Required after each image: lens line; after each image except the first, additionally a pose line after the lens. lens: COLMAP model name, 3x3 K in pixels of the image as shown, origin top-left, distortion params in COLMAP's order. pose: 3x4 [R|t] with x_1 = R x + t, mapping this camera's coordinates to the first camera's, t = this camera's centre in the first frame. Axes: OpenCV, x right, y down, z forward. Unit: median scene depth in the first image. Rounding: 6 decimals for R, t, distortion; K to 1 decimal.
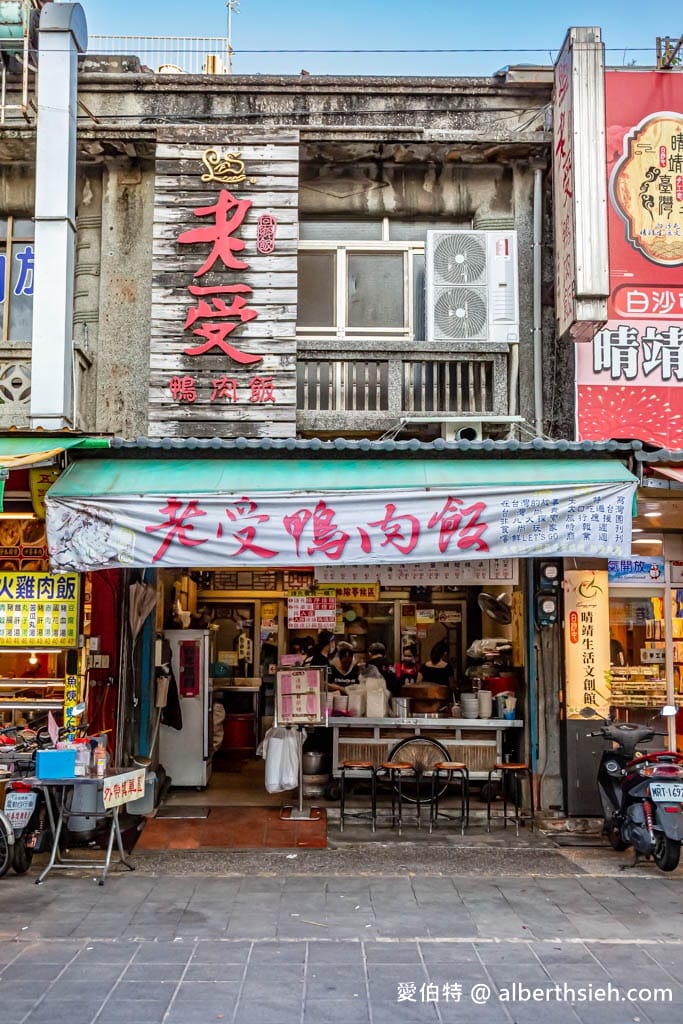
lens RADIAL K [[1037.2, 0, 341.5], [0, 1037.2, 512.0], [0, 0, 1]] dist [0.049575, 0.000909]
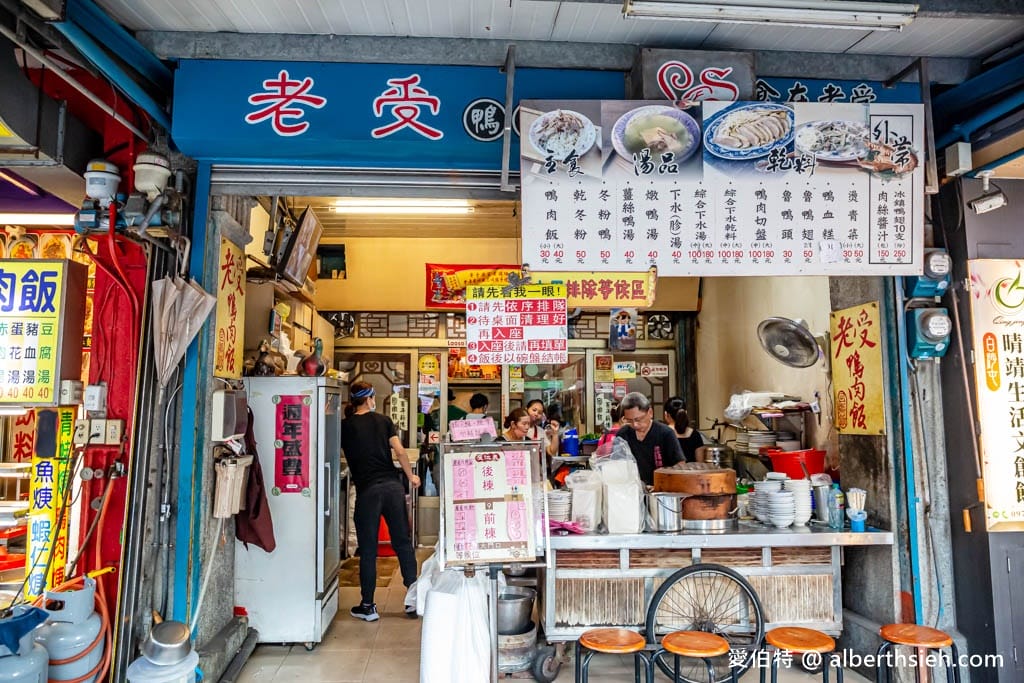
lens RADIAL K [[684.5, 0, 510.1], [0, 684.5, 322.6], [0, 0, 1]] dist [-0.108933, 0.088022]
pose [[0.998908, -0.001290, 0.046703, -0.044300], [0.001410, 0.999996, -0.002551, 0.089637], [-0.046699, 0.002614, 0.998906, 0.655962]]
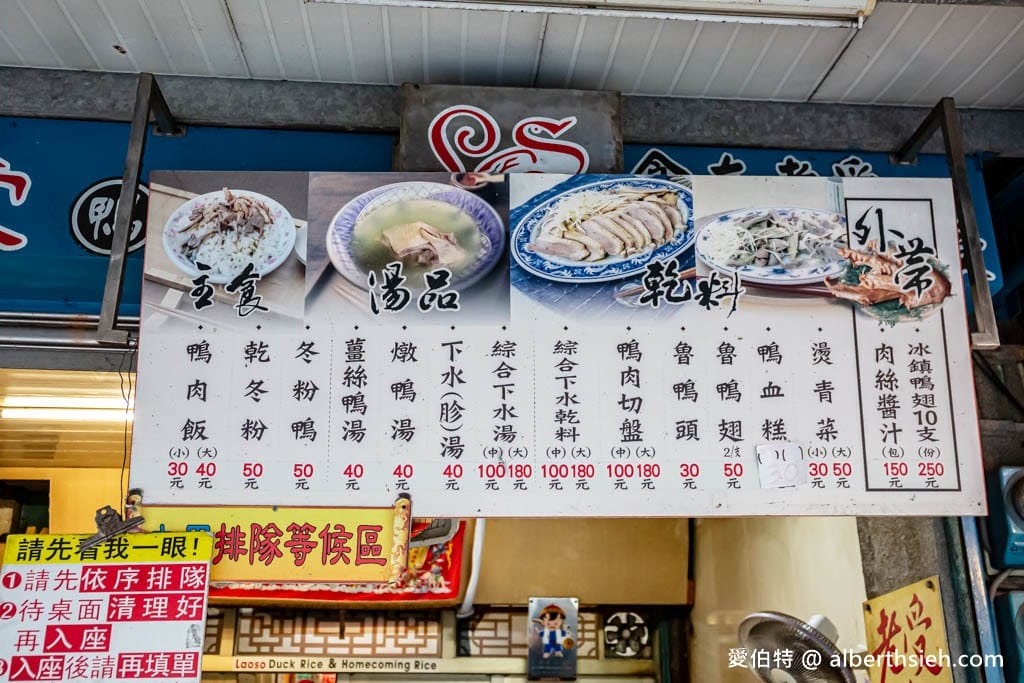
lens RADIAL K [[1067.7, 0, 512.0], [0, 1067.7, 341.5], [0, 0, 1]] dist [-0.013661, 0.038421]
pose [[0.998295, 0.016866, 0.055880, 0.044163], [-0.001463, 0.964271, -0.264915, 0.092628], [-0.058352, 0.264381, 0.962651, 0.725594]]
